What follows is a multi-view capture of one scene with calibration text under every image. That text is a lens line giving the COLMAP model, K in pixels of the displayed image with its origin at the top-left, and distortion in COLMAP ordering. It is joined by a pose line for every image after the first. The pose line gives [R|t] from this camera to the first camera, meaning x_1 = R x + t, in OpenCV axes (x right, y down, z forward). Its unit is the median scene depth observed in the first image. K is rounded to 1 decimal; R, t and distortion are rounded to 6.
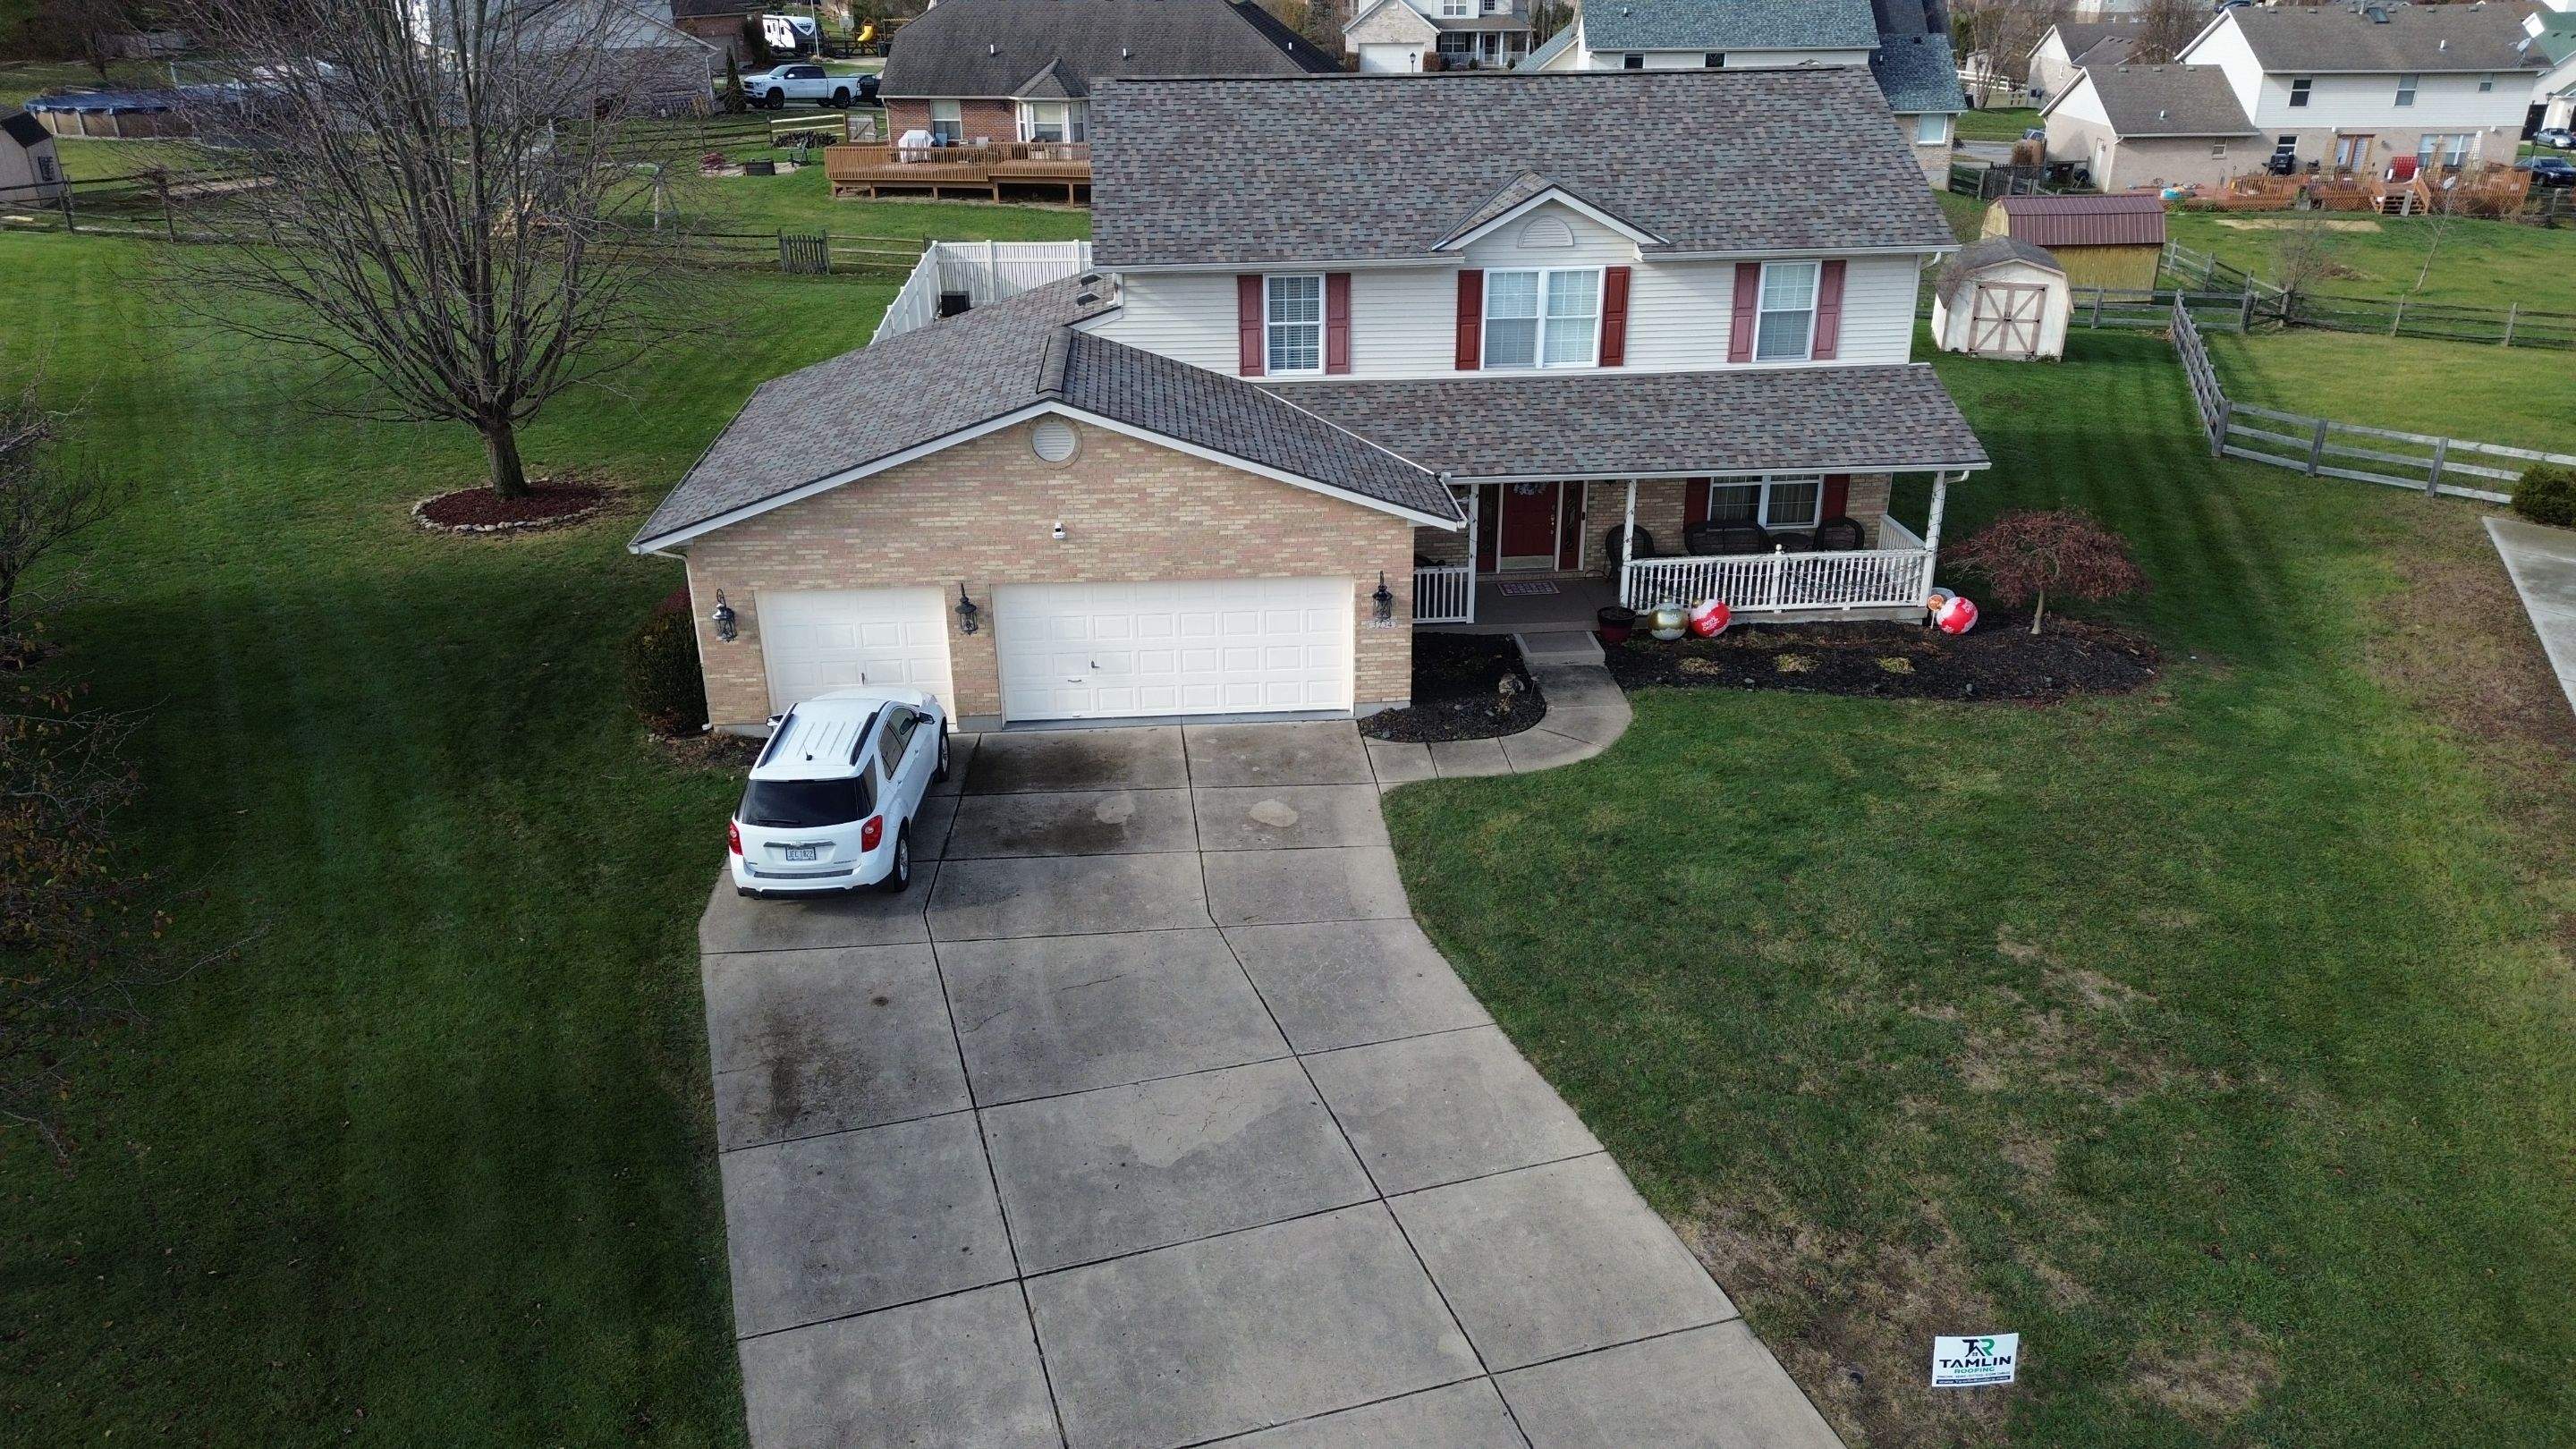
lens RADIAL K [[1802.8, 0, 1301.1], [0, 1802.8, 731.3], [0, 0, 1]] dist [0.098107, -0.108993]
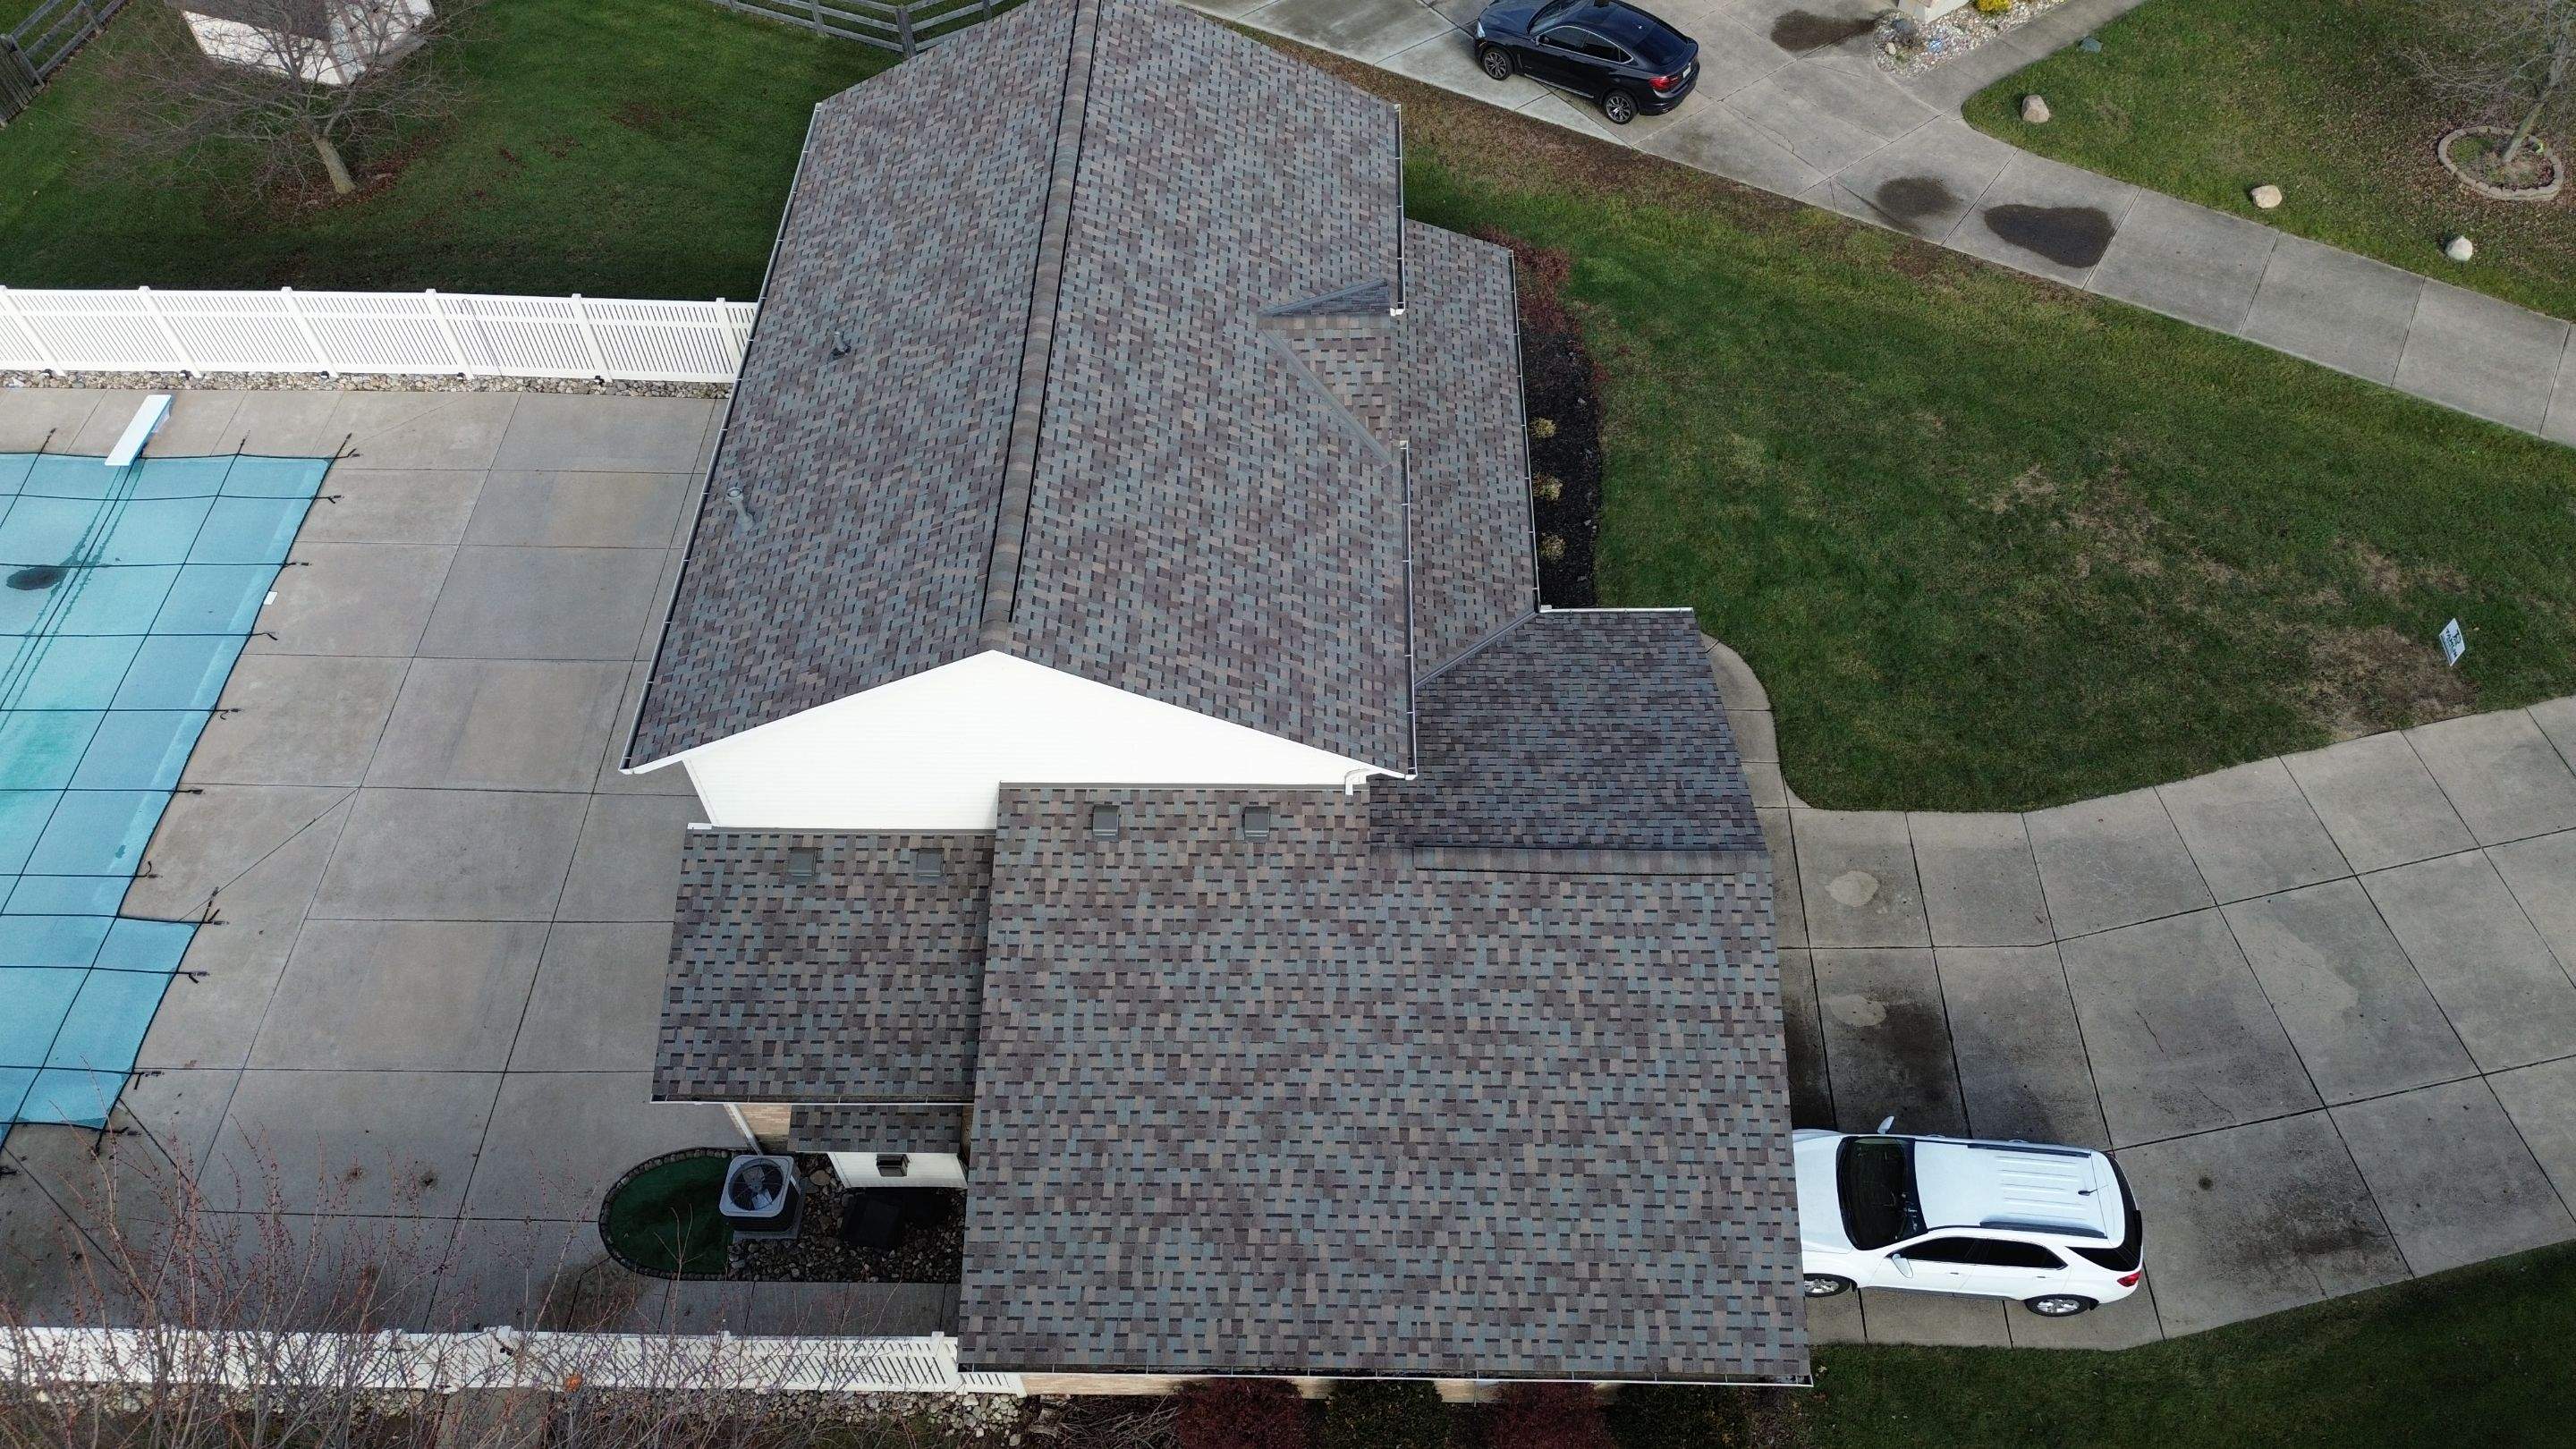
lens RADIAL K [[1802.1, 0, 1298.7], [0, 1802.1, 722.6], [0, 0, 1]] dist [0.112380, -0.133747]
pose [[0.099176, -0.790738, 0.604067, -0.560164], [0.407088, 0.586177, 0.700483, -0.816197], [-0.907989, 0.176438, 0.380035, 0.716112]]
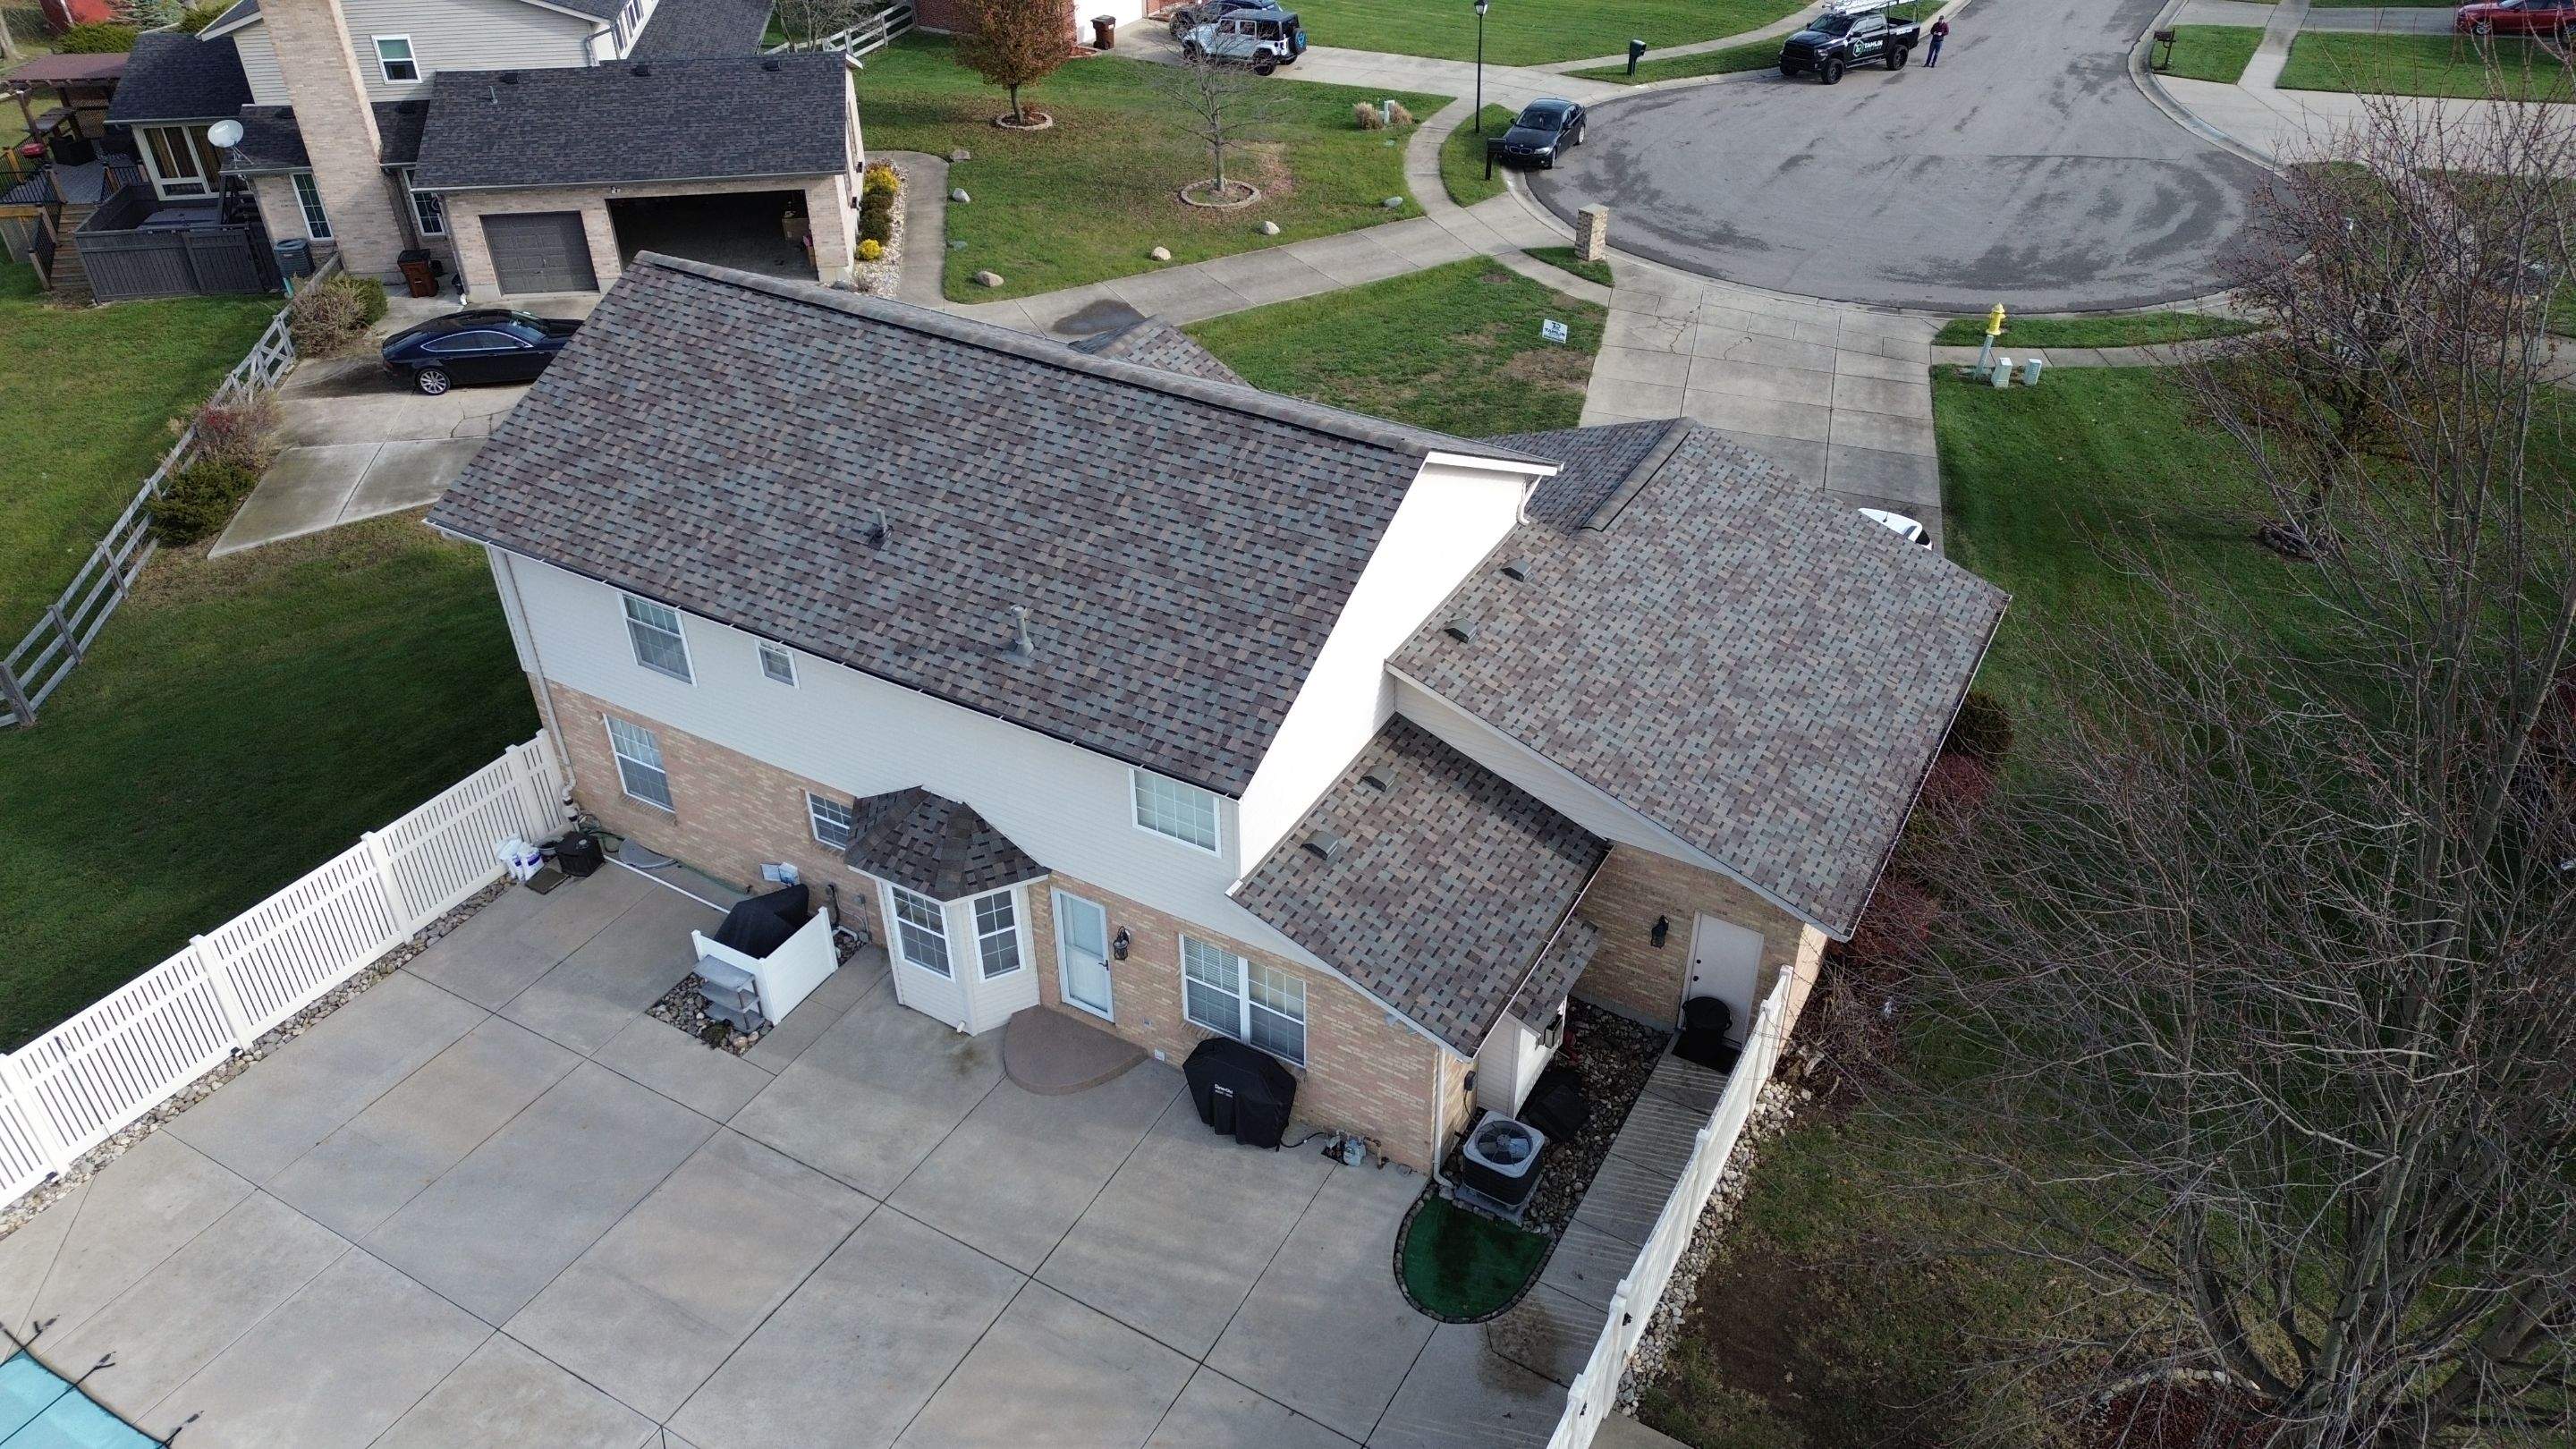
lens RADIAL K [[1802.1, 0, 1298.7], [0, 1802.1, 722.6], [0, 0, 1]] dist [0.112380, -0.133747]
pose [[-0.827219, -0.314100, 0.465886, -0.485274], [0.235871, 0.558438, 0.795306, -0.966847], [-0.509974, 0.767782, -0.387863, 1.515602]]
